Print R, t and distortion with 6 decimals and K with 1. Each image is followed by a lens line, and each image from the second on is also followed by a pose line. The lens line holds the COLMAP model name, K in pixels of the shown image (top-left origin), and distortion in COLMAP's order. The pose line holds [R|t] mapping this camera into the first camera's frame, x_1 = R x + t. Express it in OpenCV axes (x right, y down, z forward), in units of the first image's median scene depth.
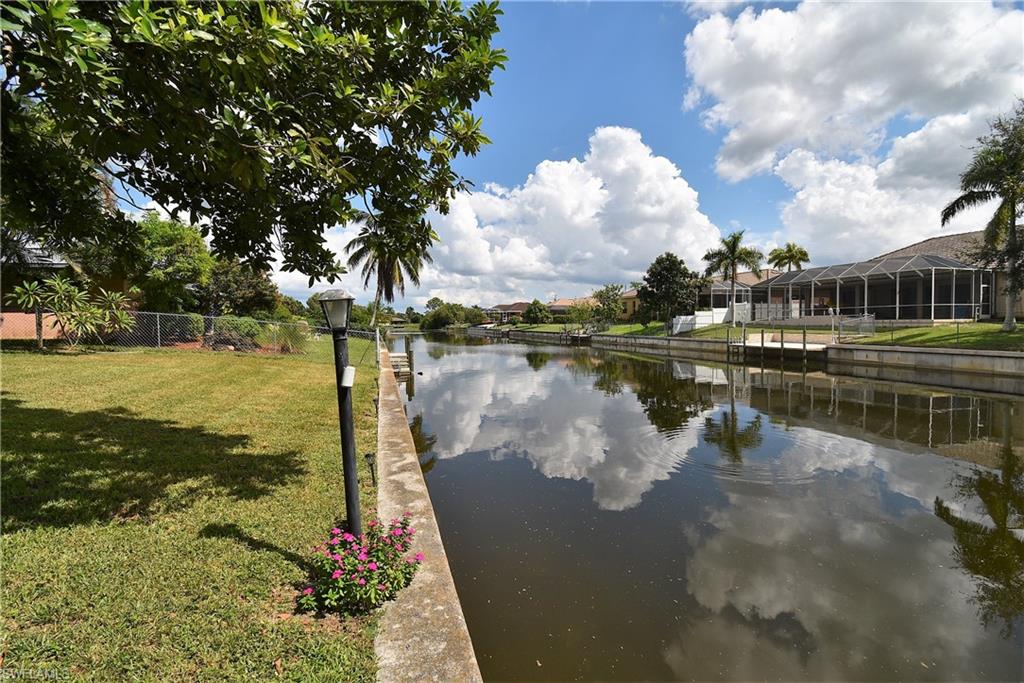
lens RADIAL K [[455.8, 0, 513.9], [0, 455.8, 333.7], [0, 0, 1]] dist [-0.002541, -0.000509]
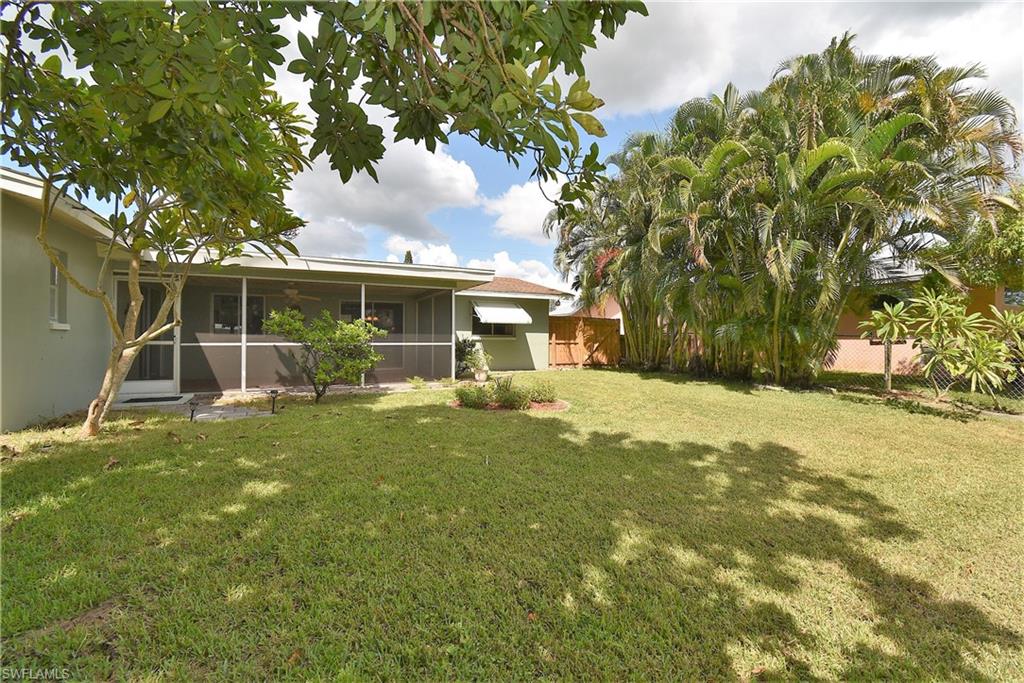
lens RADIAL K [[455.8, 0, 512.3], [0, 455.8, 338.9], [0, 0, 1]] dist [-0.002541, -0.000509]
pose [[0.153025, 0.000507, -0.988222, -0.469640], [-0.025576, 0.999667, -0.003448, -0.042798], [0.987891, 0.025803, 0.152987, 0.324625]]
